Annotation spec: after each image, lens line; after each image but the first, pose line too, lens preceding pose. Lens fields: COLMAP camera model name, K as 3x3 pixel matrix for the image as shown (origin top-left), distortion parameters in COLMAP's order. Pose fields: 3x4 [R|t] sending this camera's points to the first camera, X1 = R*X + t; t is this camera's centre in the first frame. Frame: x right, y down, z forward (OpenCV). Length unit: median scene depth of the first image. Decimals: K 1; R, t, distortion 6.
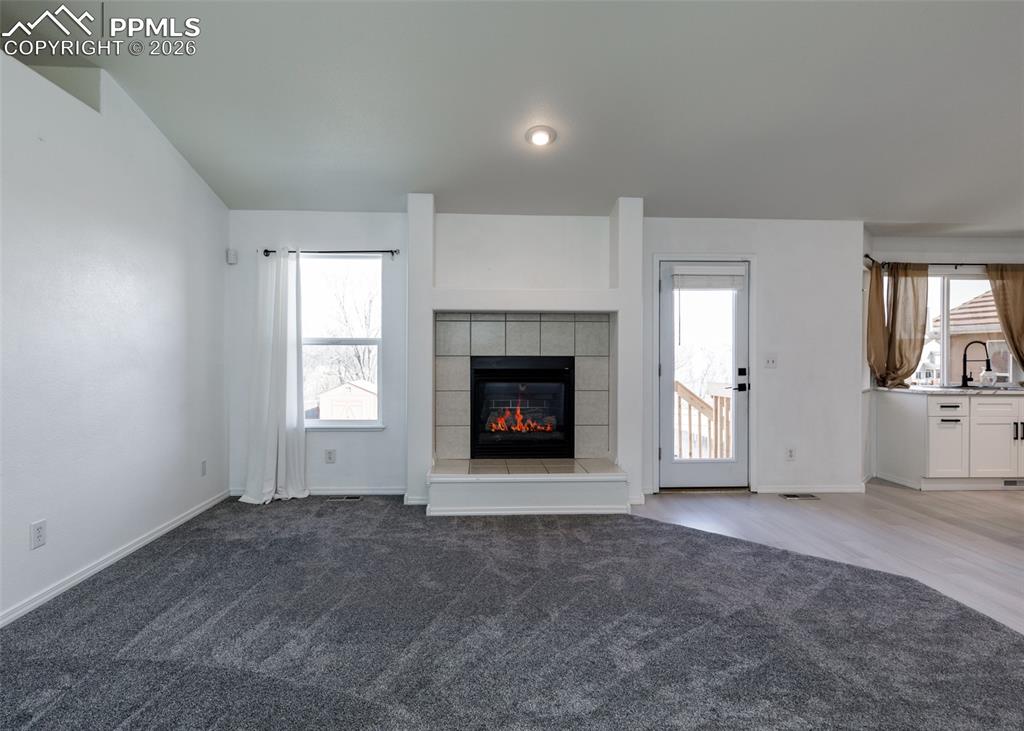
lens RADIAL K [[528.8, 0, 509.3], [0, 528.8, 361.0], [0, 0, 1]] dist [0.004572, 0.000793]
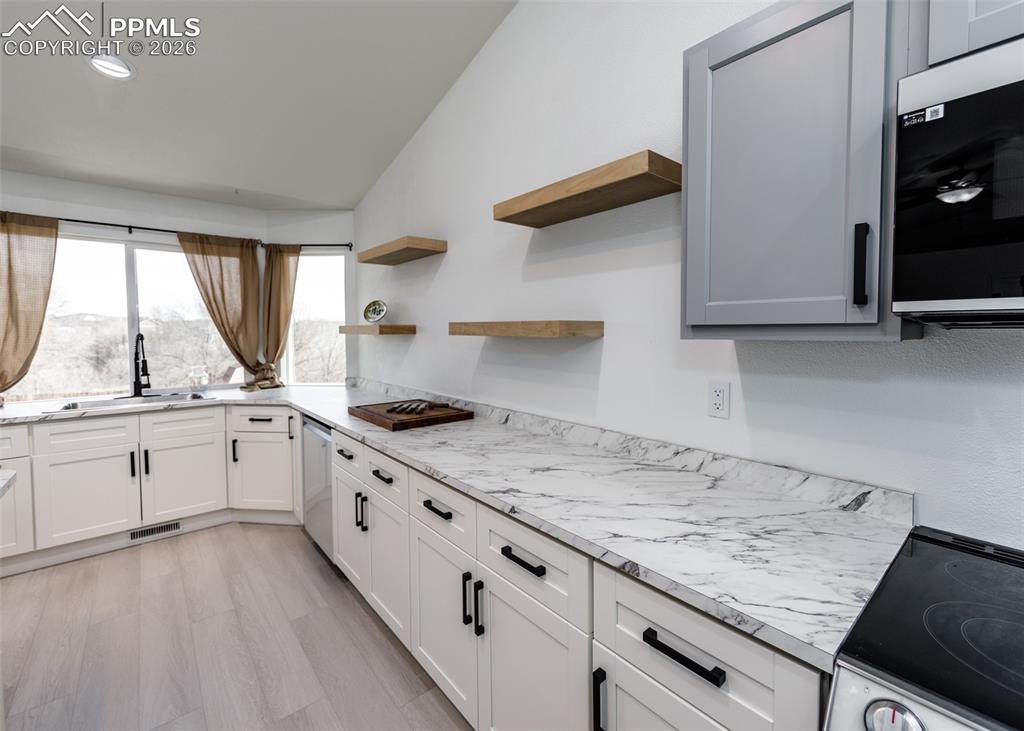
lens RADIAL K [[442.8, 0, 516.4], [0, 442.8, 346.5], [0, 0, 1]] dist [0.014147, -0.000144]
pose [[0.794181, -0.026972, 0.607082, 1.026547], [0.012713, 0.999533, 0.027777, -0.035745], [-0.607548, -0.014342, 0.794153, 0.231504]]
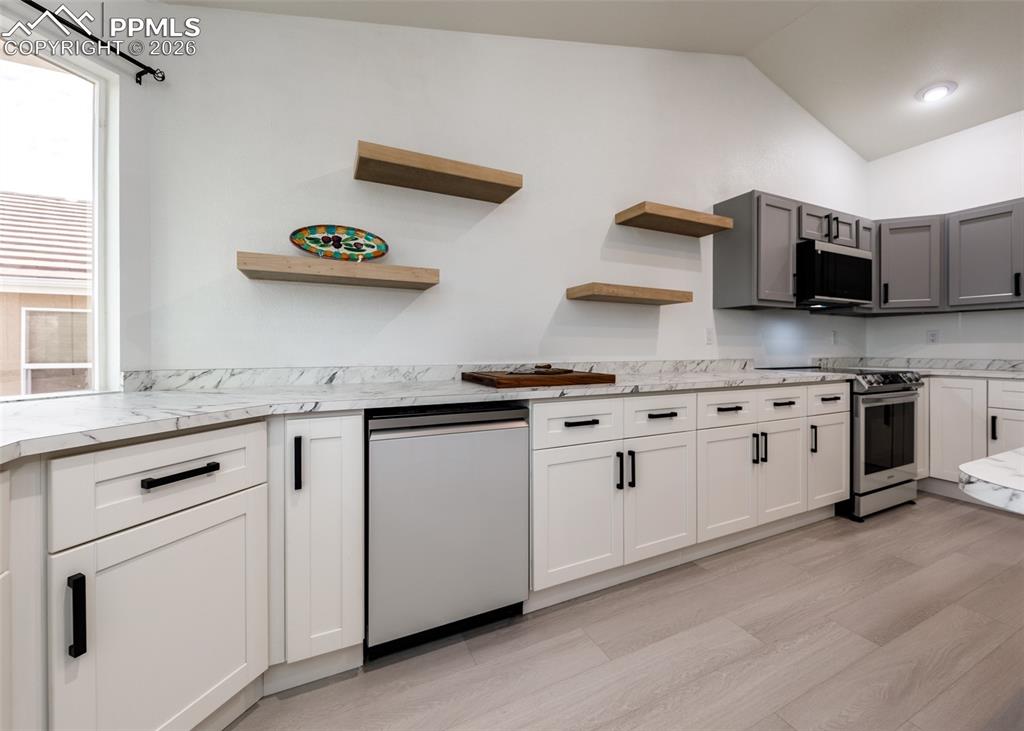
lens RADIAL K [[404.5, 0, 505.0], [0, 404.5, 347.4], [0, 0, 1]] dist [-0.000519, -0.000060]
pose [[-0.380114, -0.003518, 0.924933, 0.864941], [0.007238, 0.999951, 0.006778, 0.022209], [-0.924911, 0.009271, -0.380070, 0.921694]]
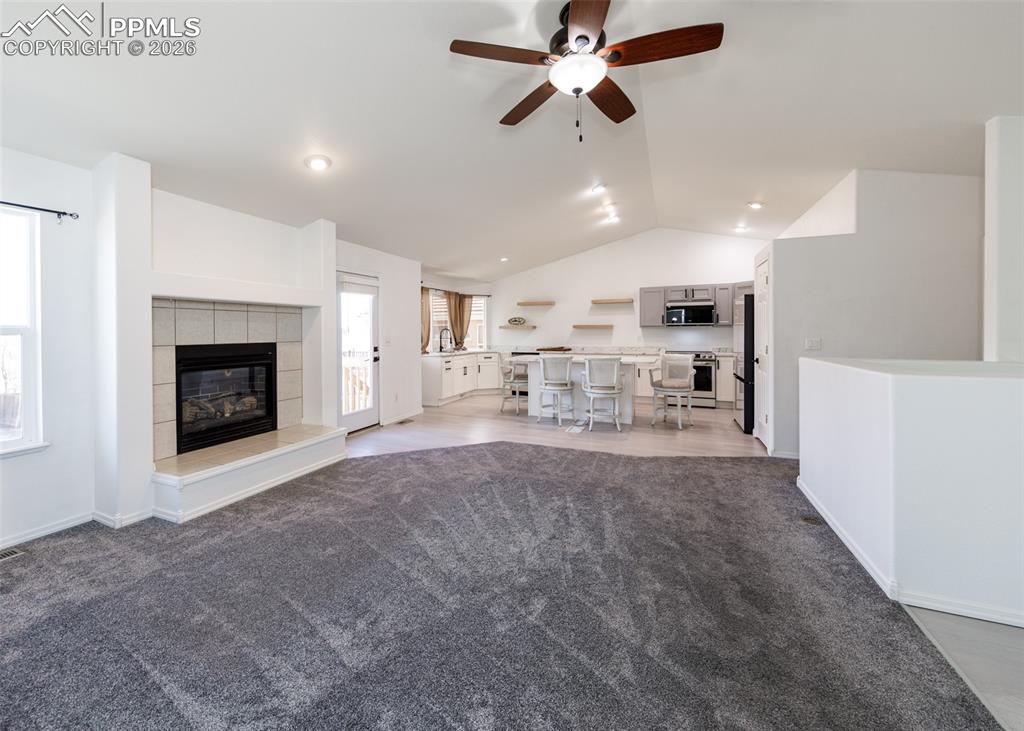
lens RADIAL K [[398.2, 0, 486.1], [0, 398.2, 333.9], [0, 0, 1]] dist [0.001376, 0.000018]
pose [[0.462768, -0.010301, 0.886420, -0.444859], [0.016864, 0.999854, 0.002815, -0.022337], [-0.886319, 0.013646, 0.462874, 0.183993]]
